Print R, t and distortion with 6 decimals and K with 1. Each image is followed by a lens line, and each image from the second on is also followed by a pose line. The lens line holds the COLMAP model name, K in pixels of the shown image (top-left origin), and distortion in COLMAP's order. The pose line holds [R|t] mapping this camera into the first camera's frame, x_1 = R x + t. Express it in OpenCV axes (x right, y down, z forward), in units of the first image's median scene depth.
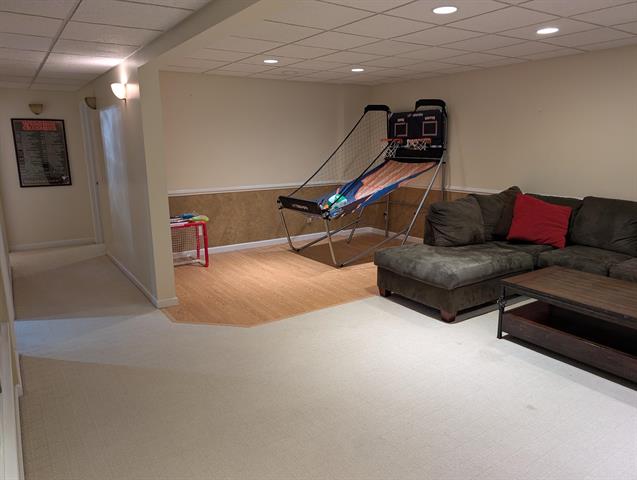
lens RADIAL K [[456.7, 0, 316.6], [0, 456.7, 241.2], [0, 0, 1]] dist [0.027396, -0.026277]
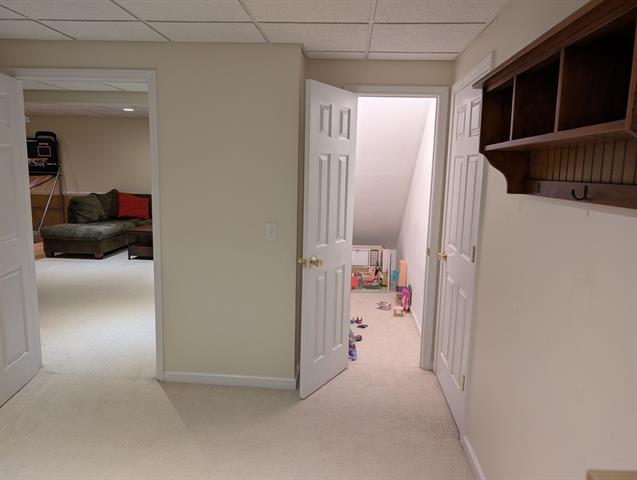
lens RADIAL K [[456.7, 0, 319.4], [0, 456.7, 238.0], [0, 0, 1]] dist [0.027396, -0.026277]
pose [[0.615964, -0.100295, 0.781364, -0.381309], [0.140344, 0.989966, 0.016435, 0.117924], [-0.775172, 0.099536, 0.623859, -0.532235]]
